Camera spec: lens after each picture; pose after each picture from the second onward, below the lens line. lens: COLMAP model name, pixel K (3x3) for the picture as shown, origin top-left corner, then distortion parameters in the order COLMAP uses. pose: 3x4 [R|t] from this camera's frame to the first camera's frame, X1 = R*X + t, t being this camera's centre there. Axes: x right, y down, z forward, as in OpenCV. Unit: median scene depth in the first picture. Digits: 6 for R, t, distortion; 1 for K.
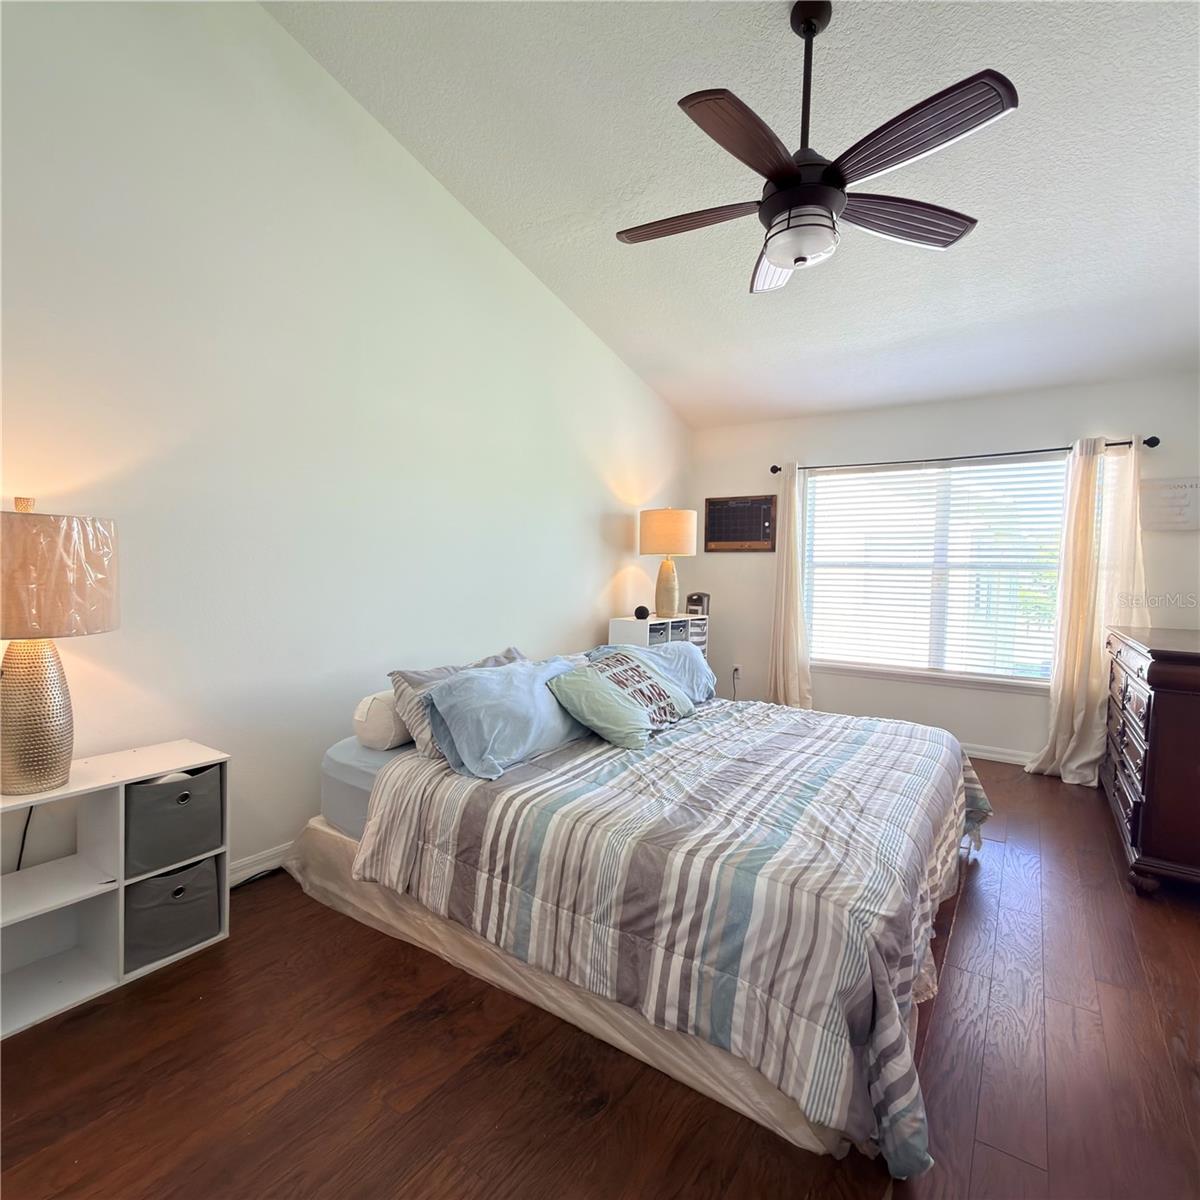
lens RADIAL K [[636.1, 0, 600.1], [0, 636.1, 598.2], [0, 0, 1]] dist [0.000569, -0.002698]
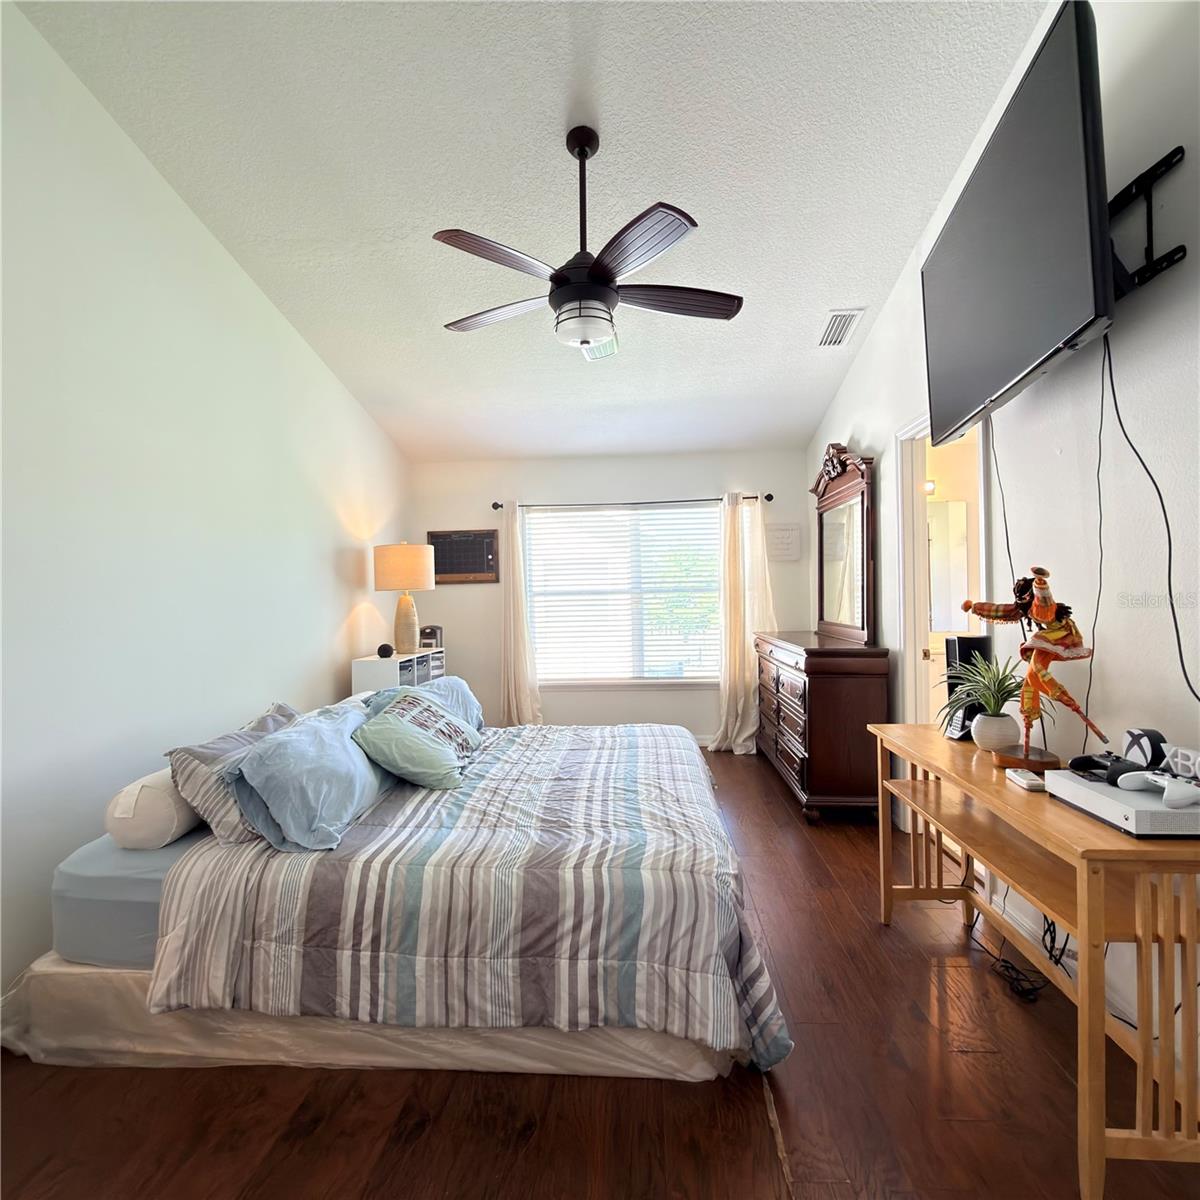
lens RADIAL K [[636.1, 0, 600.1], [0, 636.1, 598.2], [0, 0, 1]] dist [0.000569, -0.002698]
pose [[0.864236, -0.041415, 0.501378, -0.280058], [0.060417, 0.997937, -0.021710, -0.033835], [-0.499445, 0.049055, 0.864956, -0.008685]]
